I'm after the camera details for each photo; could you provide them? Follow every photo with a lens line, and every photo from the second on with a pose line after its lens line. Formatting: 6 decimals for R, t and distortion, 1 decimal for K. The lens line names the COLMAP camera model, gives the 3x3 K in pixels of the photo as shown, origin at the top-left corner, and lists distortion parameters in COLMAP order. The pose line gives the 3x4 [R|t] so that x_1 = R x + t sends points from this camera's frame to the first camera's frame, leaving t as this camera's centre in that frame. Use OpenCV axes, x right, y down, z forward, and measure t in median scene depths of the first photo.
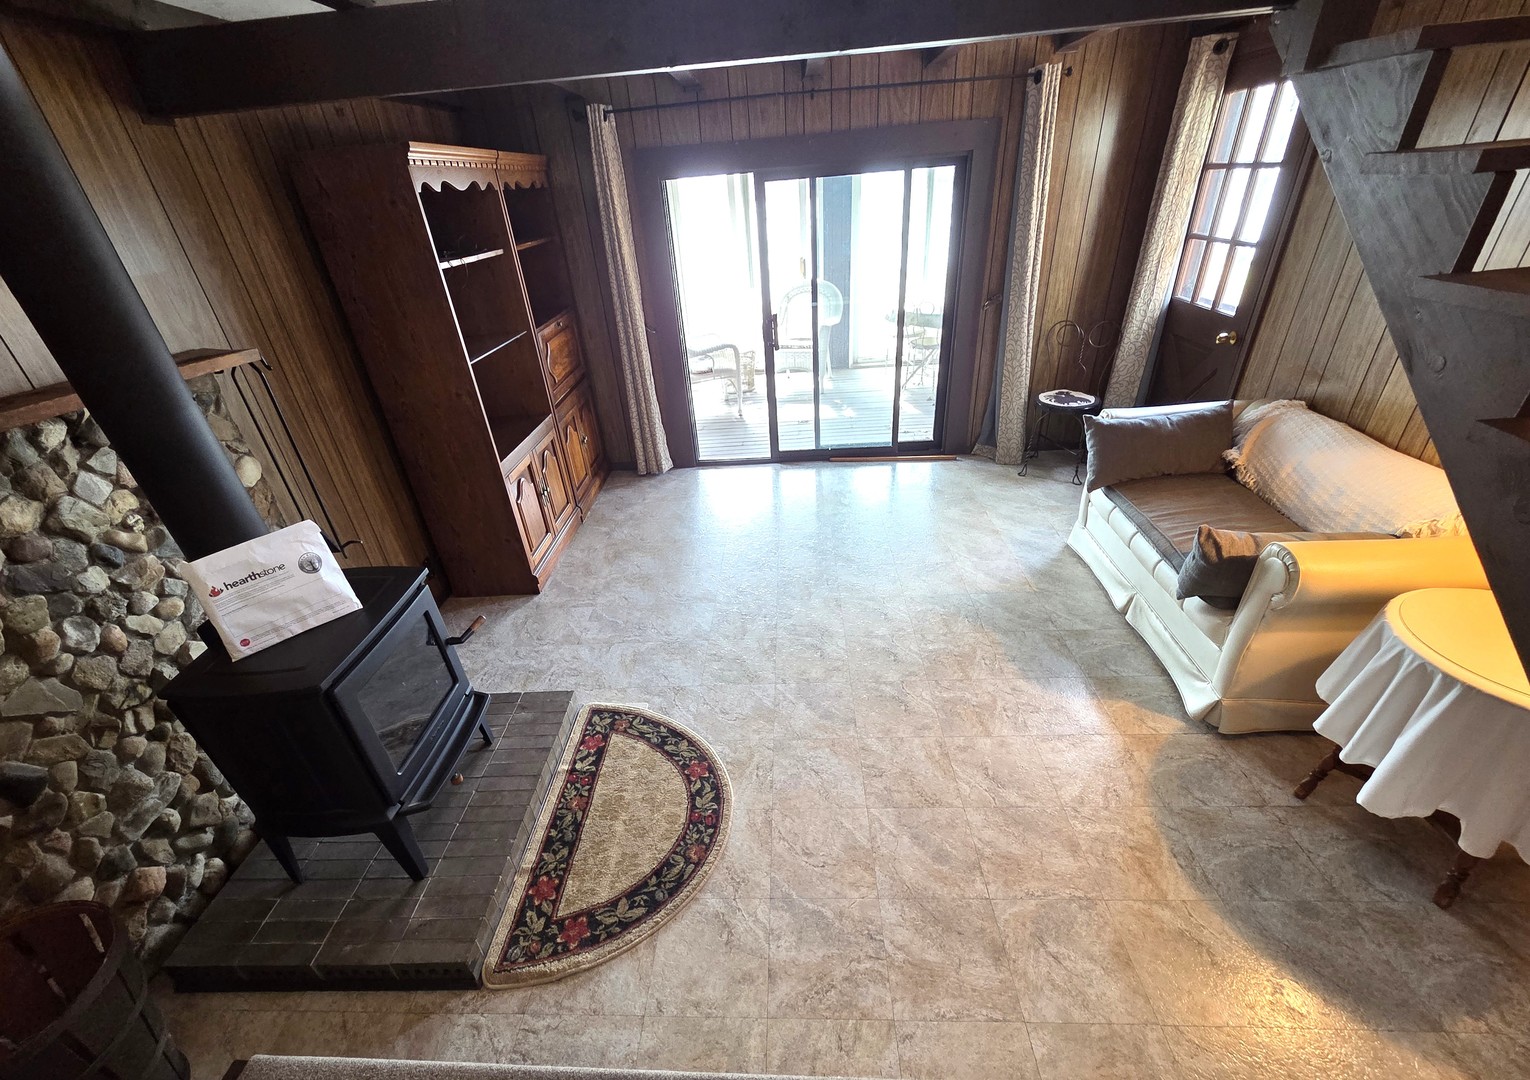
lens RADIAL K [[636.9, 0, 754.8], [0, 636.9, 580.3], [0, 0, 1]] dist [0.004710, -0.001083]
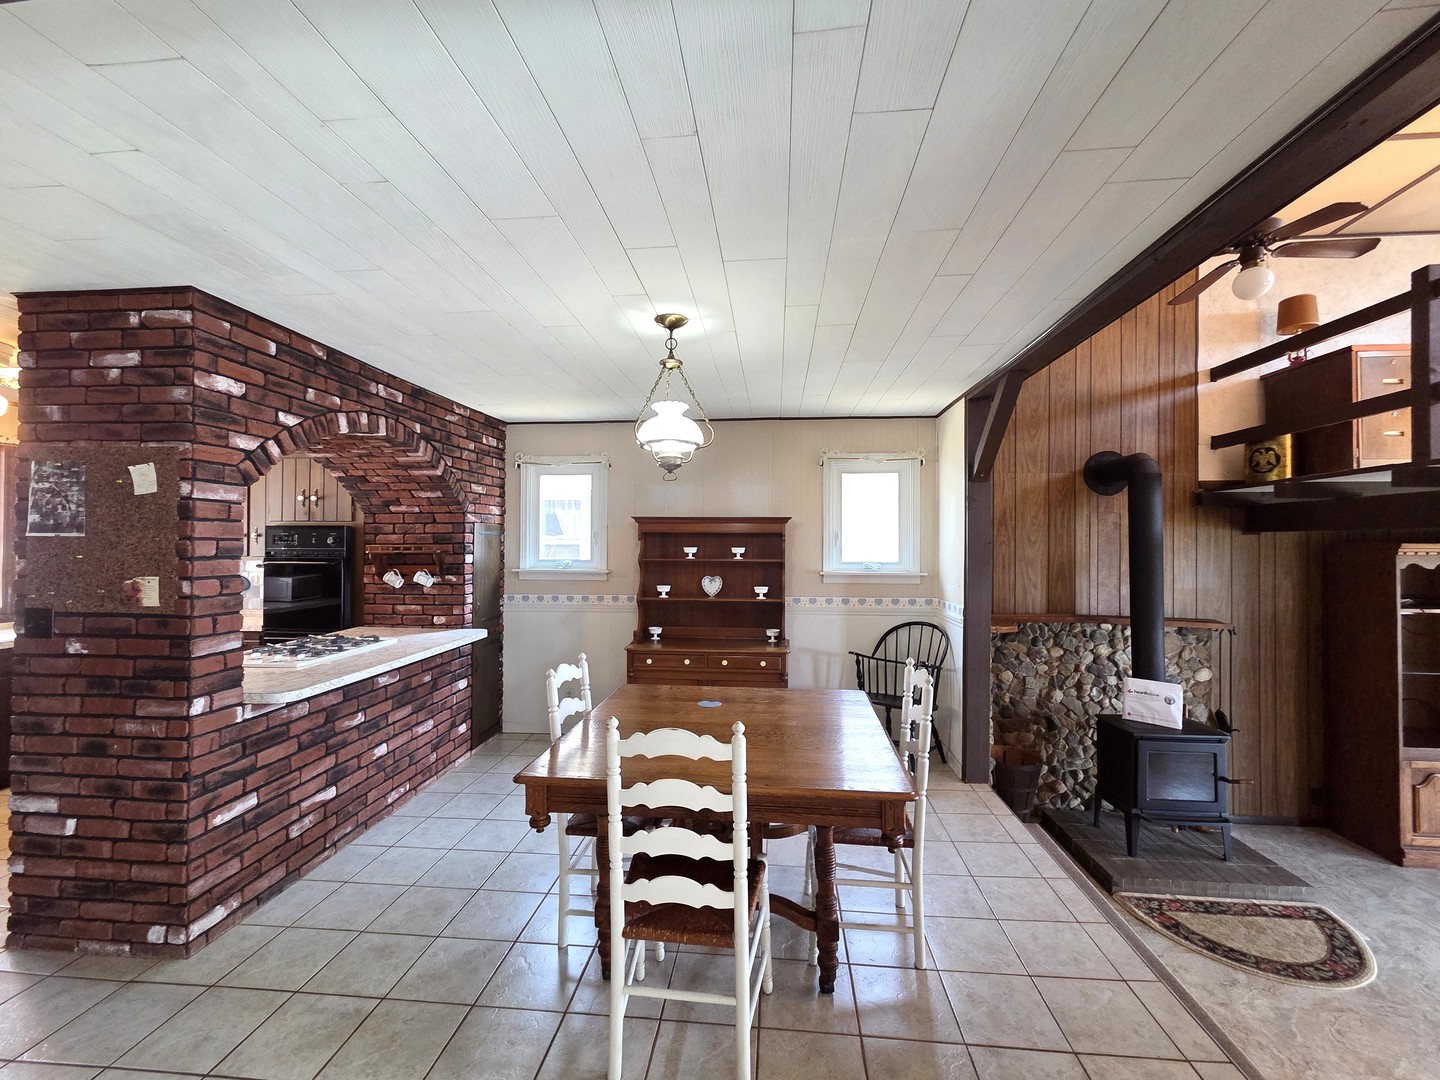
lens RADIAL K [[587.6, 0, 722.0], [0, 587.6, 538.4], [0, 0, 1]] dist [0.004166, -0.000349]
pose [[-0.049080, 0.059907, -0.996997, 0.990024], [-0.528642, 0.845361, 0.076820, 0.114110], [0.847425, 0.530825, -0.009820, -0.457772]]
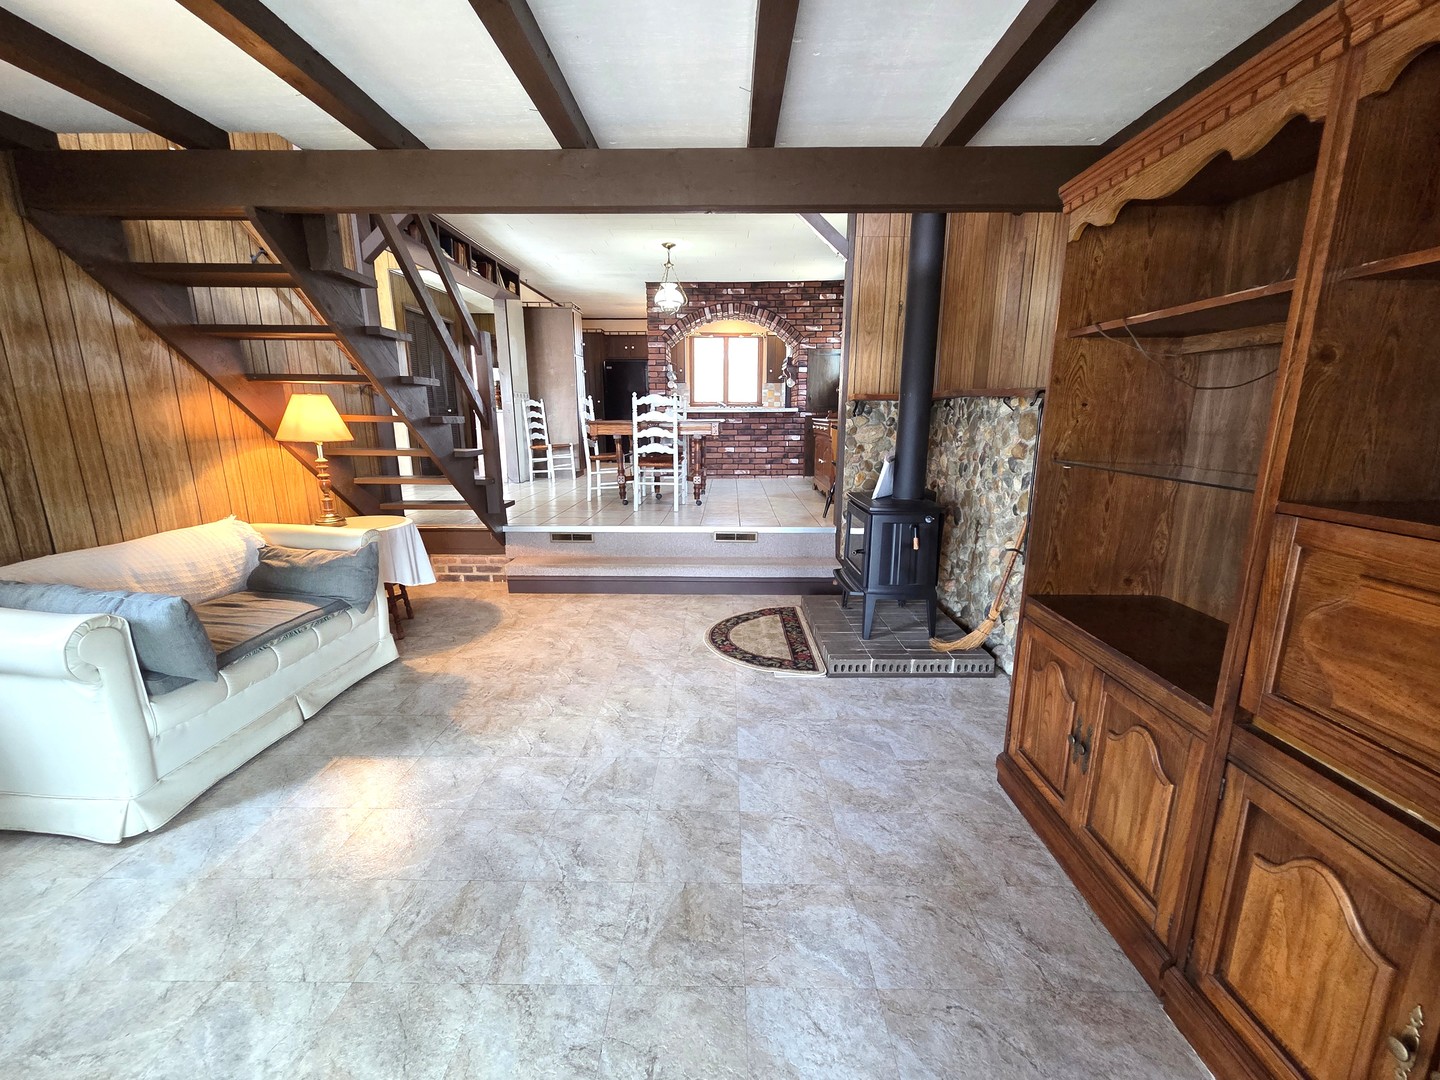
lens RADIAL K [[587.6, 0, 723.5], [0, 587.6, 540.0], [0, 0, 1]] dist [0.004166, -0.000349]
pose [[-0.996926, 0.075126, -0.022261, -0.060529], [0.038047, 0.712496, 0.700644, -0.823535], [0.068498, 0.697643, -0.713164, 1.647955]]
